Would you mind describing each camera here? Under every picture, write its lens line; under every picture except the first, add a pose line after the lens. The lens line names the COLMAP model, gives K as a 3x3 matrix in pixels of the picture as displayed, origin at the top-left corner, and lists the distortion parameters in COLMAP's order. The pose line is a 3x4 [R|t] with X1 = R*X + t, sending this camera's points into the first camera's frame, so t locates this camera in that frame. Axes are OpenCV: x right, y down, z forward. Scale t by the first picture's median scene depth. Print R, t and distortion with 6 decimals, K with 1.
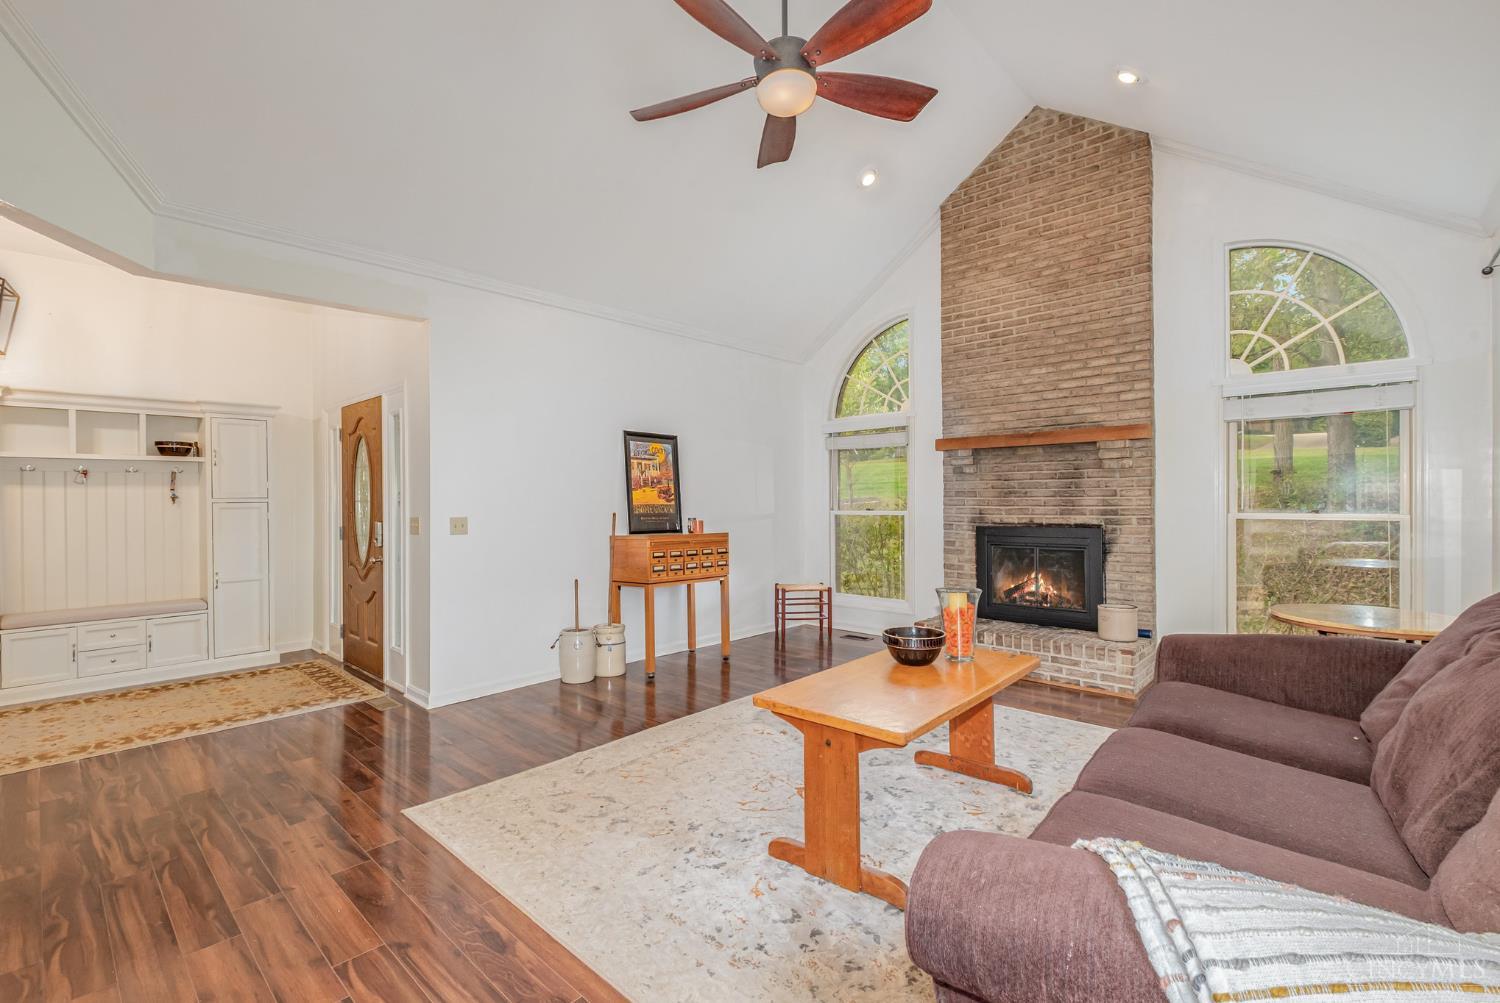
lens RADIAL K [[664.5, 0, 741.6], [0, 664.5, 502.1], [0, 0, 1]] dist [-0.000964, -0.000297]
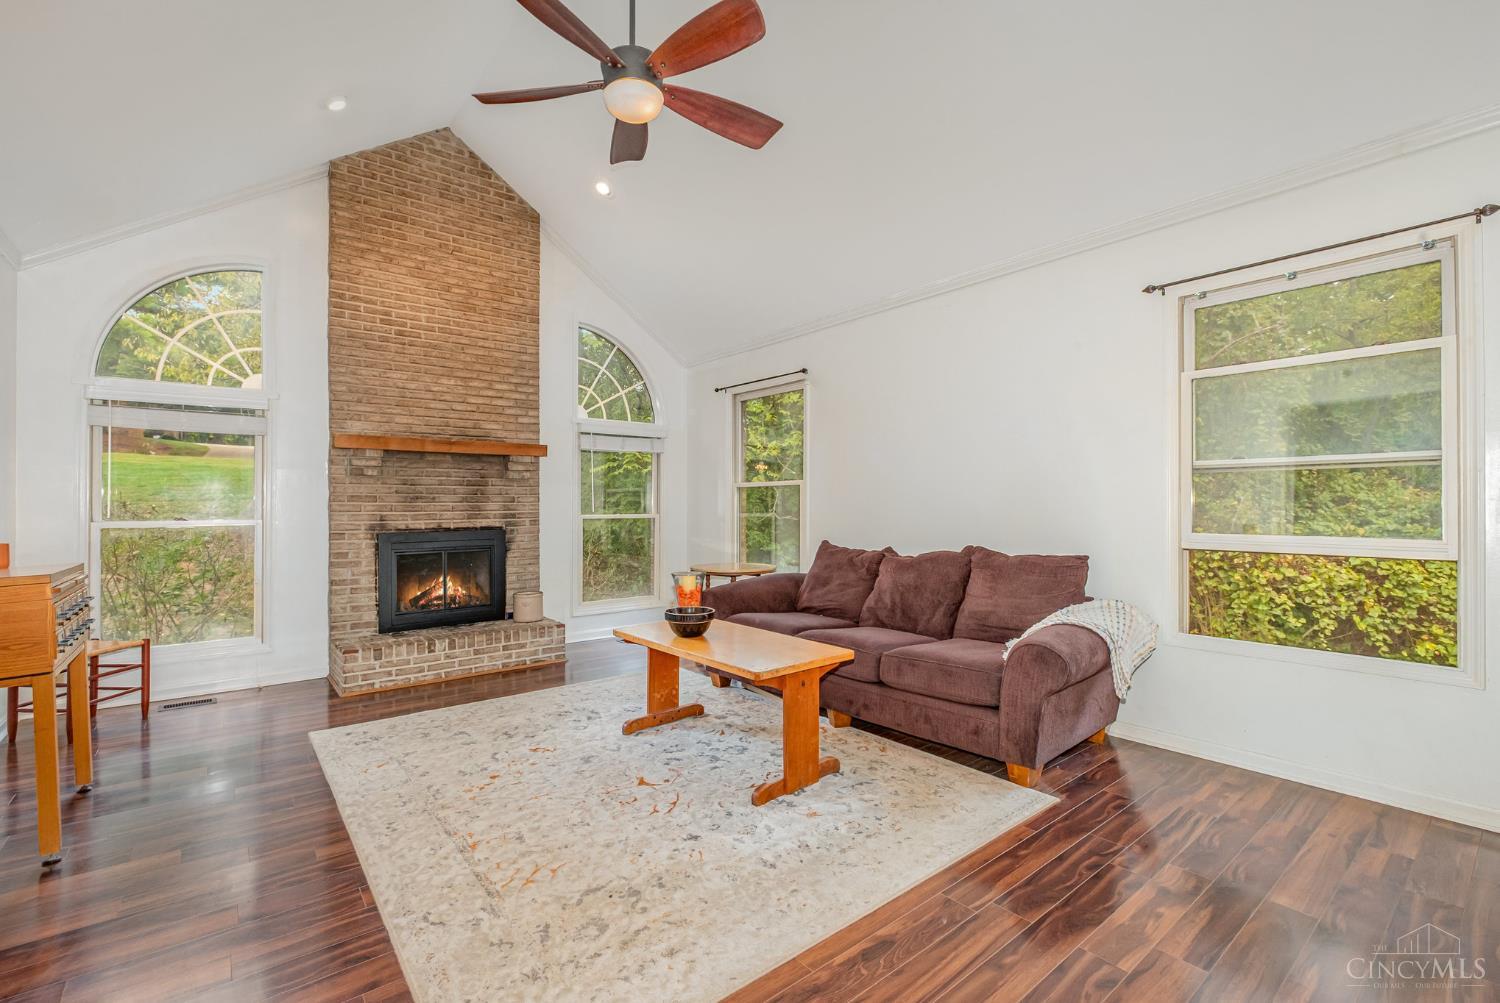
lens RADIAL K [[664.5, 0, 743.9], [0, 664.5, 502.5], [0, 0, 1]] dist [-0.000964, -0.000297]
pose [[0.141533, 0.006548, 0.989912, -0.532546], [0.005580, 0.999957, -0.007412, 0.002671], [-0.989918, 0.006573, 0.141490, 0.406871]]
